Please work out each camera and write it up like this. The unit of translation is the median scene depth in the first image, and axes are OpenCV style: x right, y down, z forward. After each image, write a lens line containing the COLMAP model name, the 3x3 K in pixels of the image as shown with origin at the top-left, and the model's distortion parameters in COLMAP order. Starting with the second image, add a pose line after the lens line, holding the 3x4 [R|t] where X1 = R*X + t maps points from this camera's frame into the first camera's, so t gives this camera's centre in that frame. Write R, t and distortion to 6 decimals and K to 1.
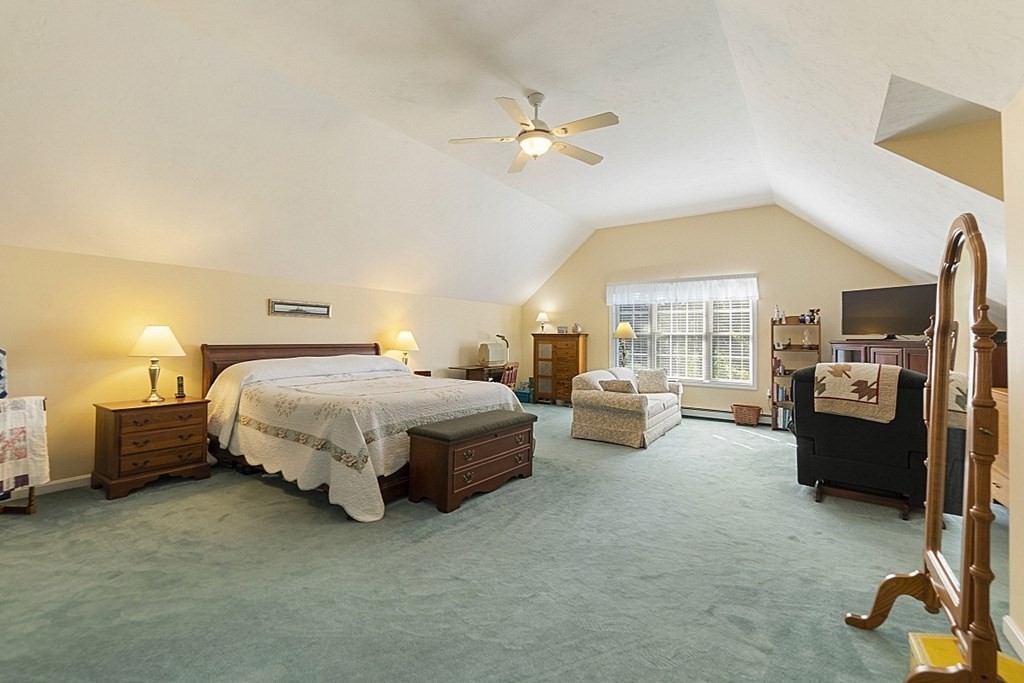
lens RADIAL K [[442.9, 0, 511.3], [0, 442.9, 342.4], [0, 0, 1]] dist [-0.009245, 0.000199]
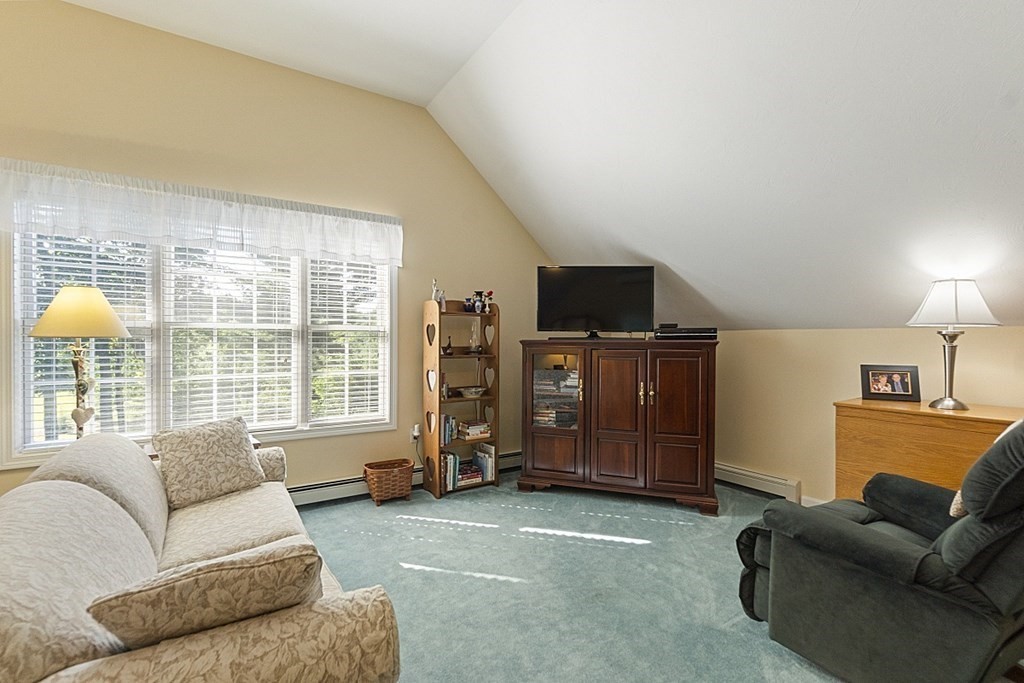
lens RADIAL K [[442.9, 0, 491.6], [0, 442.9, 341.8], [0, 0, 1]] dist [-0.009245, 0.000199]
pose [[0.399973, -0.012941, 0.916436, 0.092332], [0.008691, 0.999909, 0.010326, -0.007429], [-0.916486, 0.003835, 0.400049, 0.676015]]
